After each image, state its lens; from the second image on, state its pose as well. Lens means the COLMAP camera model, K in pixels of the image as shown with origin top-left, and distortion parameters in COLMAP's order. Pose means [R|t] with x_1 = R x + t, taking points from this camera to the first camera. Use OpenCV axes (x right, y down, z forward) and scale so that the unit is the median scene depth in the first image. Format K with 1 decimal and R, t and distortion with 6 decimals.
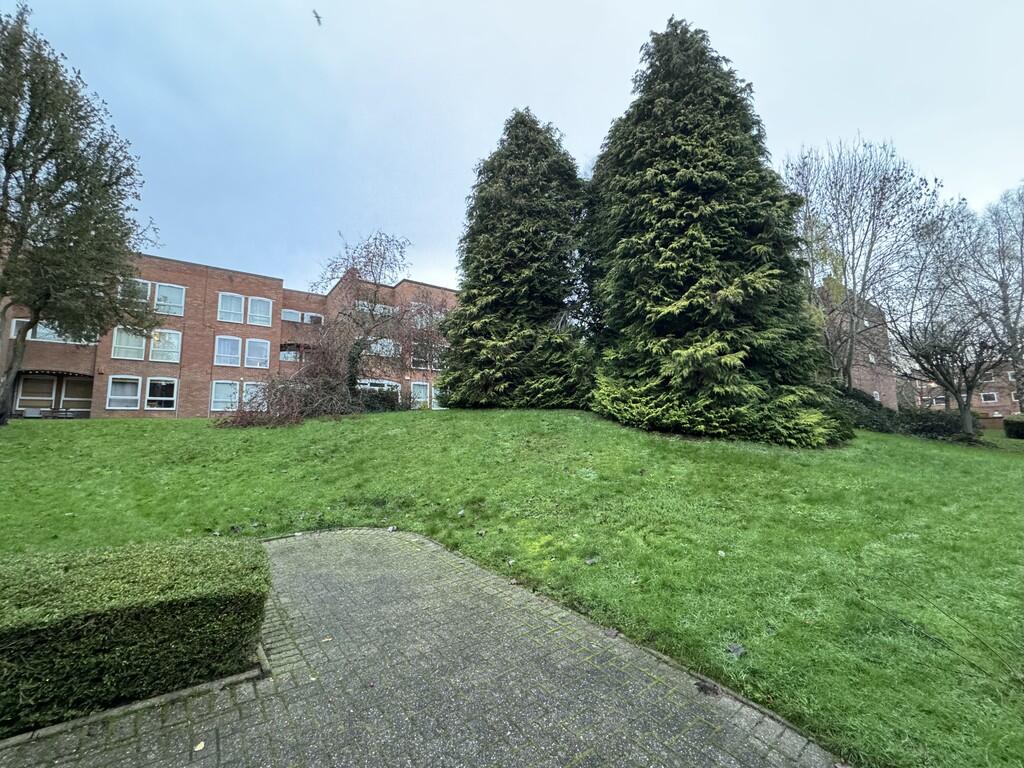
lens RADIAL K [[407.0, 0, 512.3], [0, 407.0, 383.0], [0, 0, 1]] dist [-0.003366, 0.000068]
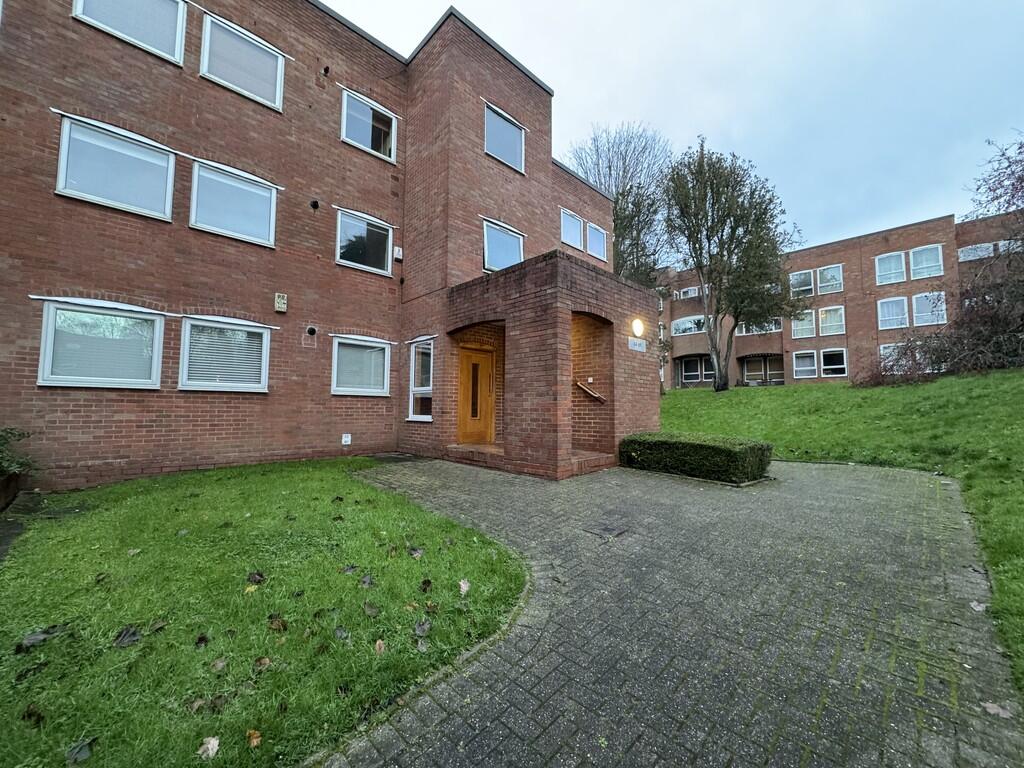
lens RADIAL K [[407.0, 0, 512.3], [0, 407.0, 383.0], [0, 0, 1]] dist [-0.003366, 0.000068]
pose [[0.121754, -0.041087, -0.991710, 0.163848], [0.117544, 0.992709, -0.026697, 0.007269], [0.985576, -0.113319, 0.125696, -0.048724]]
